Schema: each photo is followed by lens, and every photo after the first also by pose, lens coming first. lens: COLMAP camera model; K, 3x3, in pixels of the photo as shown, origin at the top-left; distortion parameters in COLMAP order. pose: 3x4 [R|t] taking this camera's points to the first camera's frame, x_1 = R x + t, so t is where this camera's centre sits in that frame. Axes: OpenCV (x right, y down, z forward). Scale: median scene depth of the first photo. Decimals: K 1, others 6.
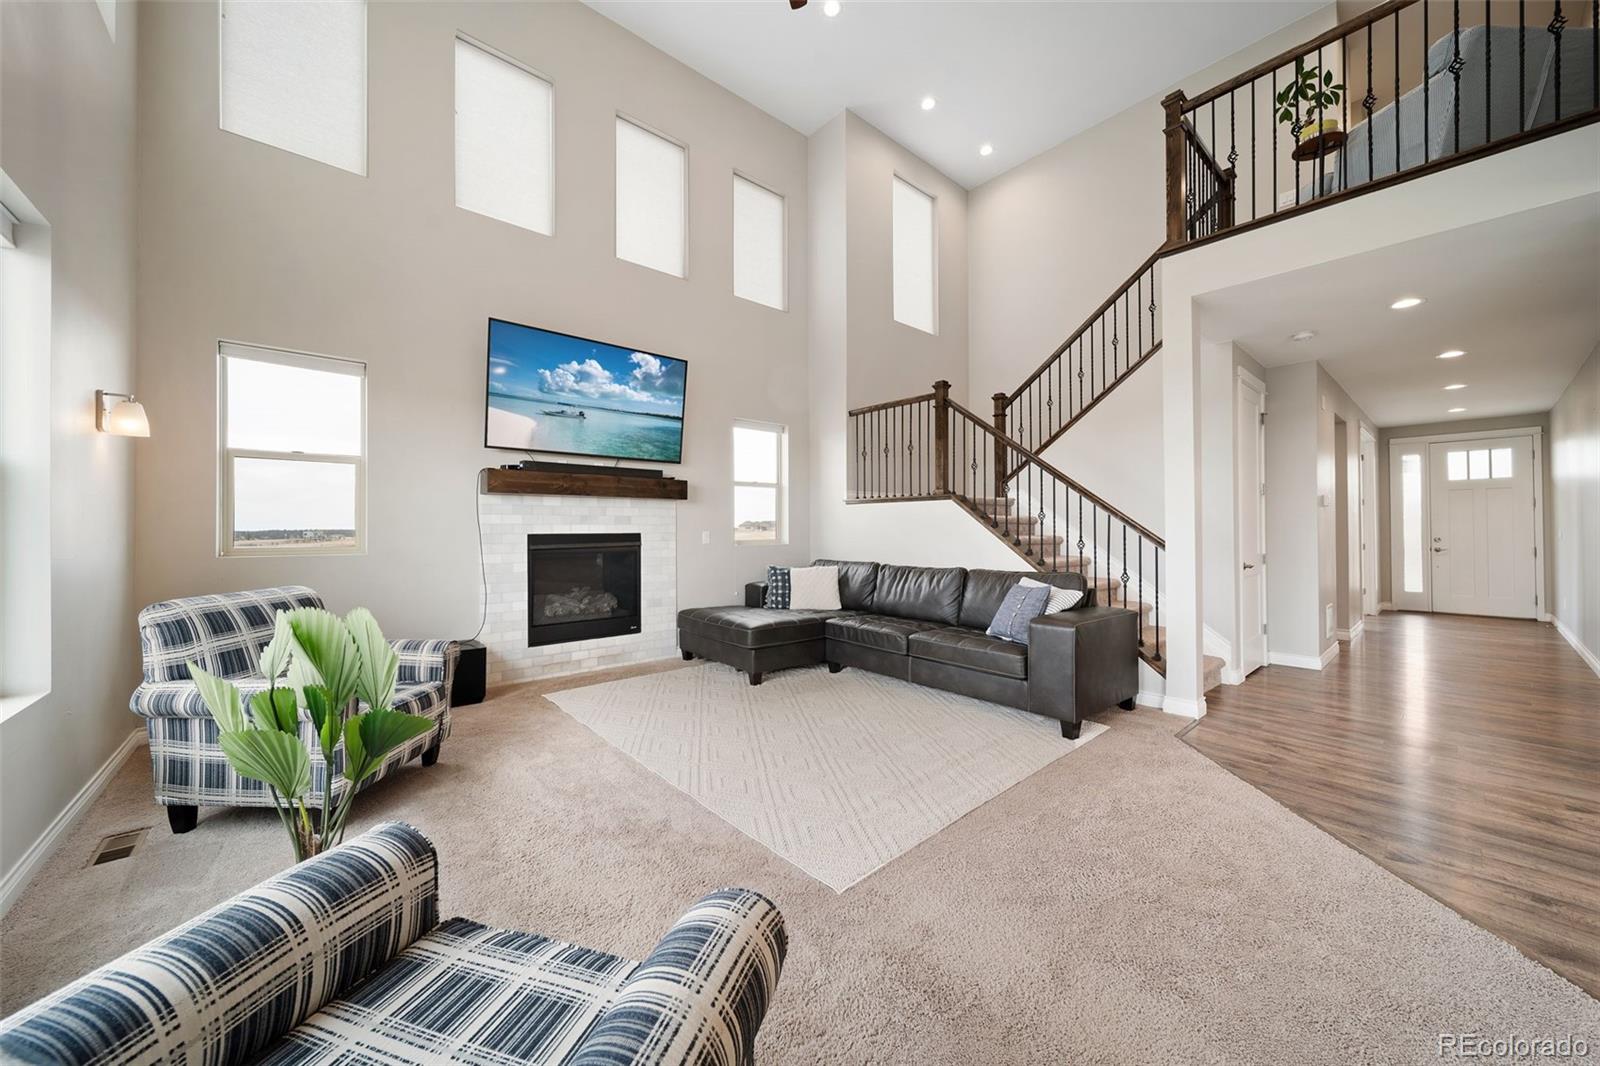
lens RADIAL K [[567.5, 0, 791.5], [0, 567.5, 526.4], [0, 0, 1]] dist [0.000585, -0.000124]
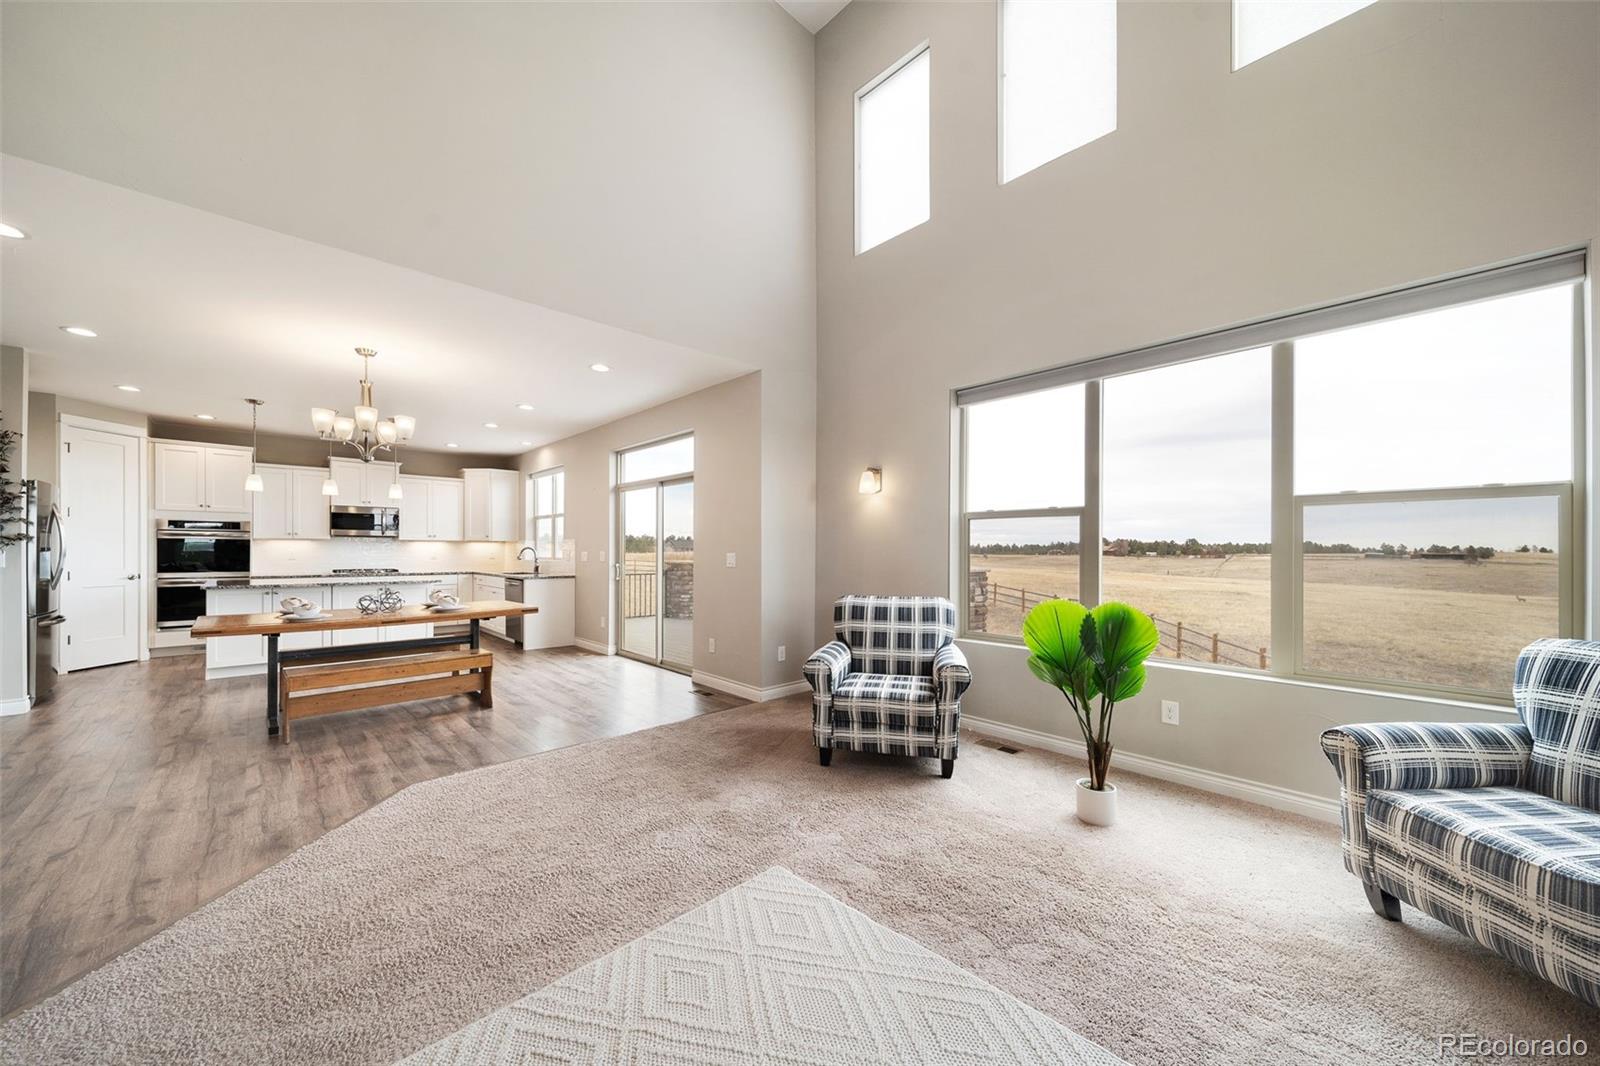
lens RADIAL K [[570.4, 0, 795.5], [0, 570.4, 553.8], [0, 0, 1]] dist [0.001041, 0.000139]
pose [[-0.998386, -0.002885, -0.056719, 0.046651], [-0.002958, 0.999995, 0.001199, 0.003289], [0.056715, 0.001365, -0.998389, 0.876053]]
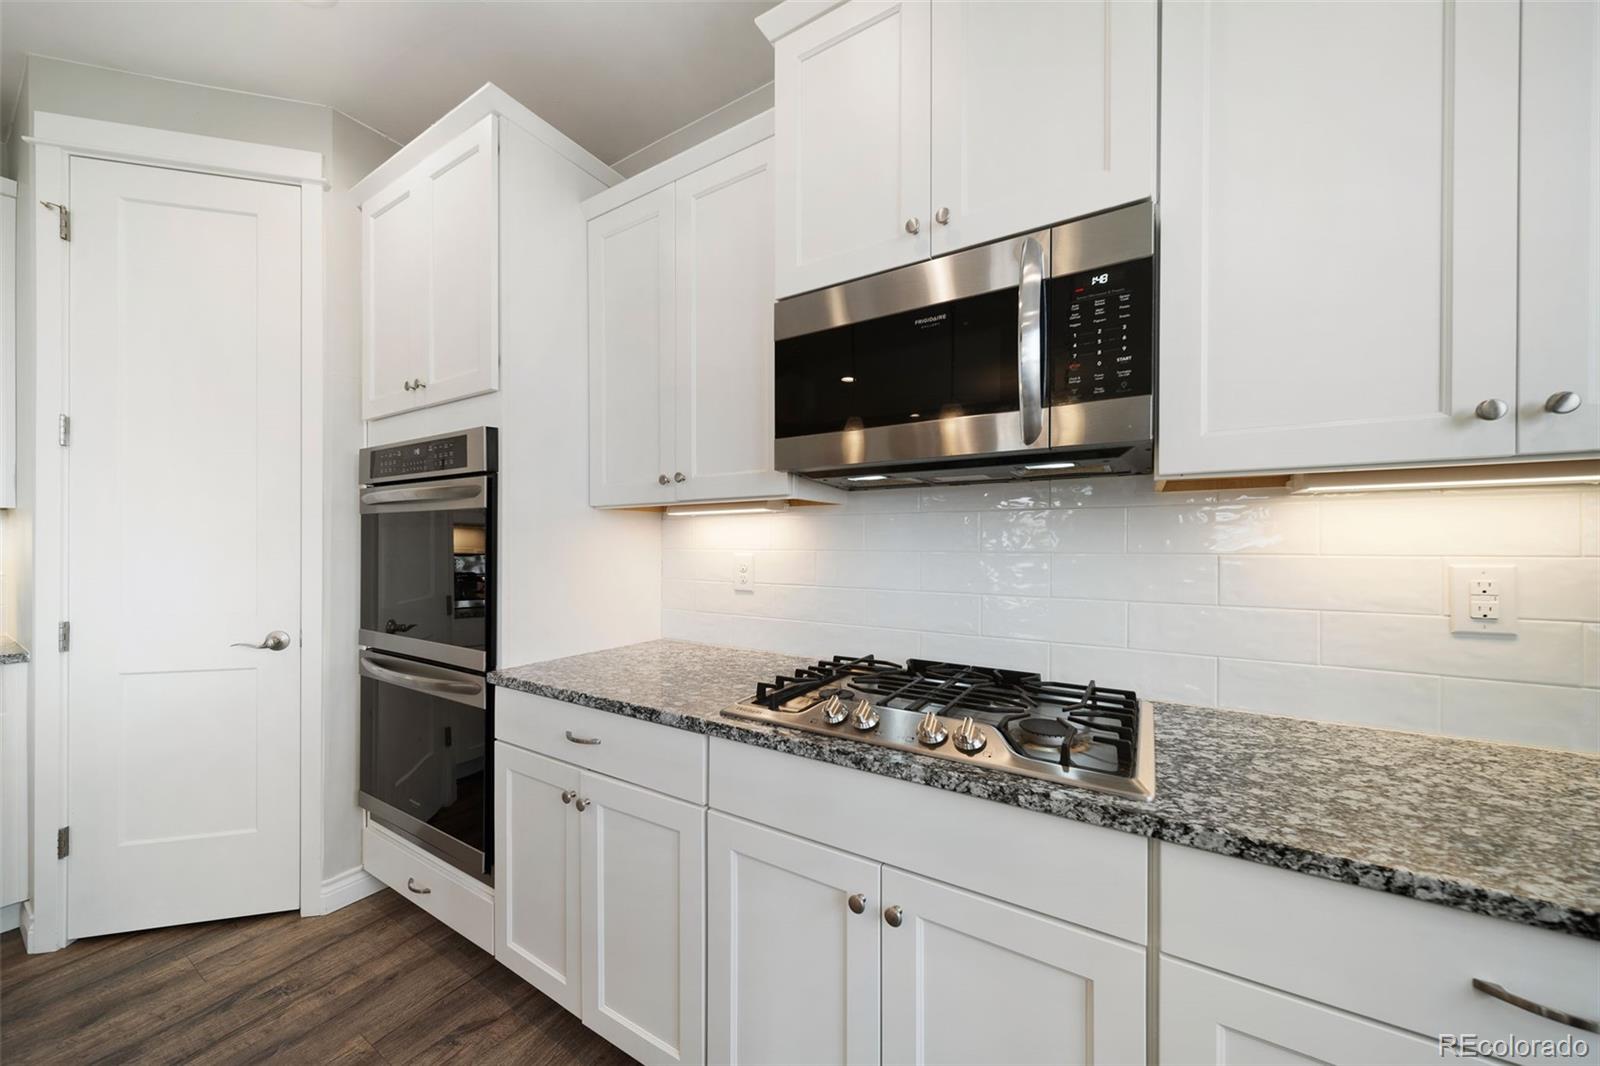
lens RADIAL K [[564.5, 0, 793.6], [0, 564.5, 548.1], [0, 0, 1]] dist [0.007124, -0.002373]
pose [[-0.309430, -0.001492, 0.950921, 0.999335], [-0.007099, 0.999975, -0.000741, -0.005141], [-0.950896, -0.006980, -0.309433, -0.740993]]
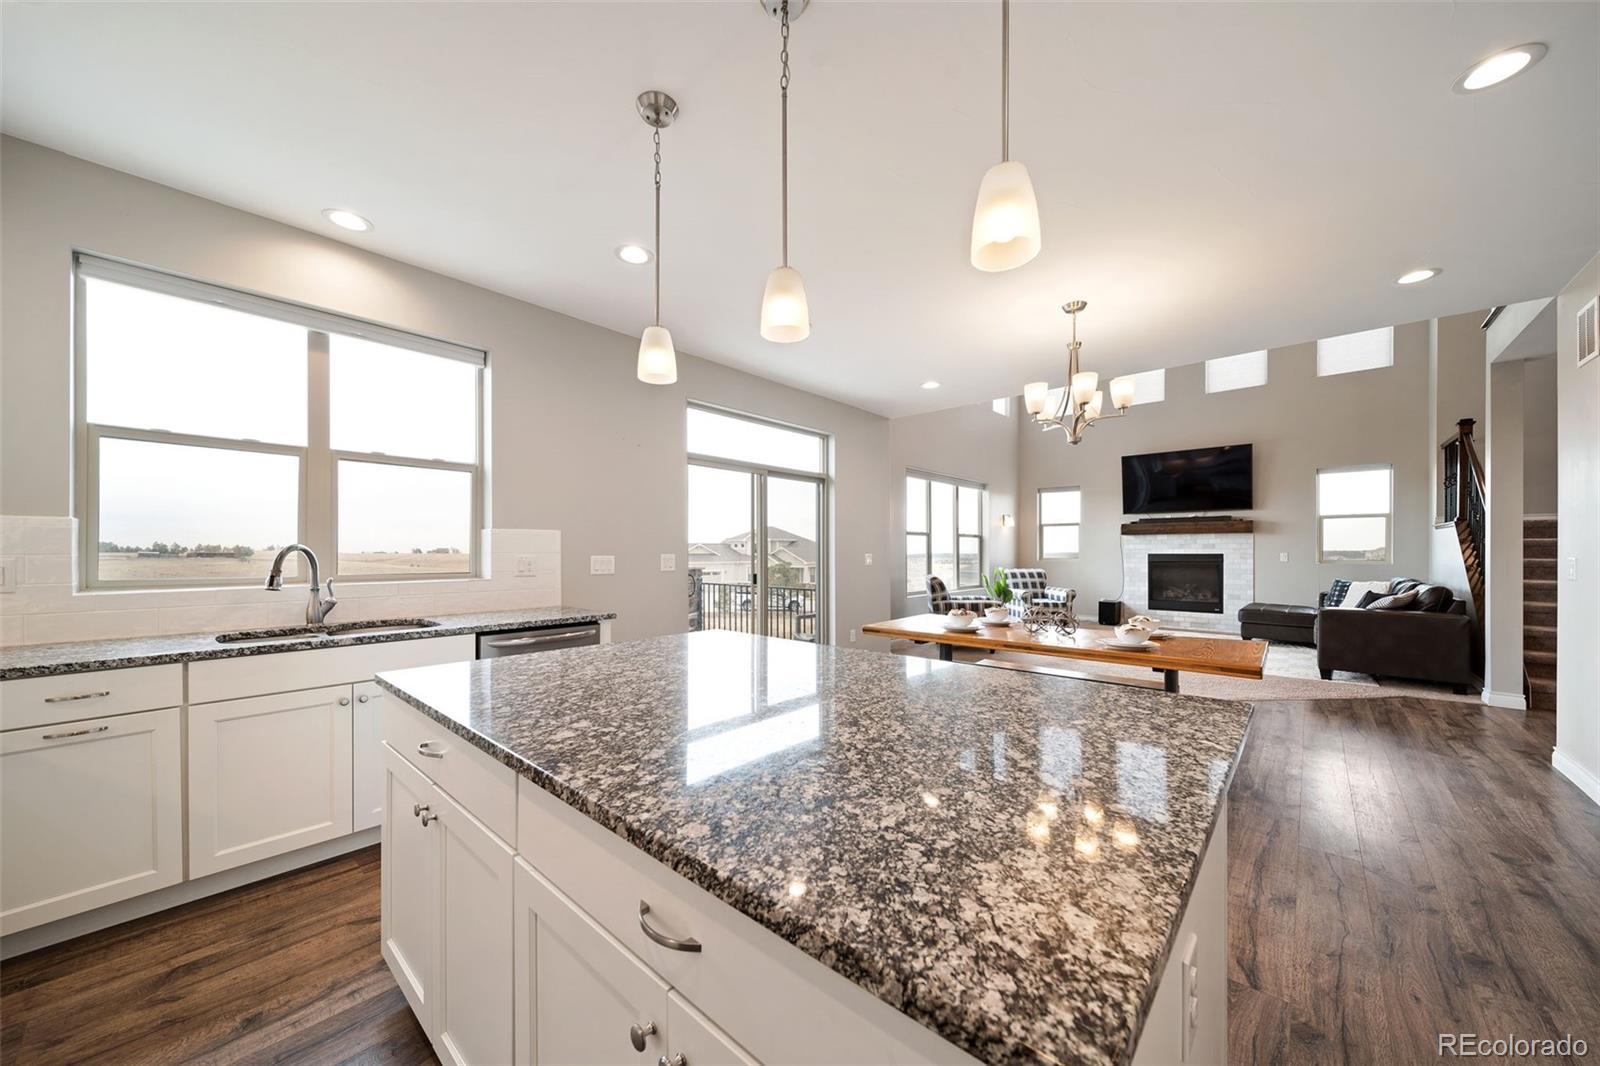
lens RADIAL K [[567.8, 0, 788.9], [0, 567.8, 556.0], [0, 0, 1]] dist [0.001580, 0.000000]
pose [[0.128679, 0.008699, -0.991648, 1.347270], [0.005367, 0.999941, 0.009468, -0.004605], [0.991672, -0.006541, 0.128624, -0.521069]]
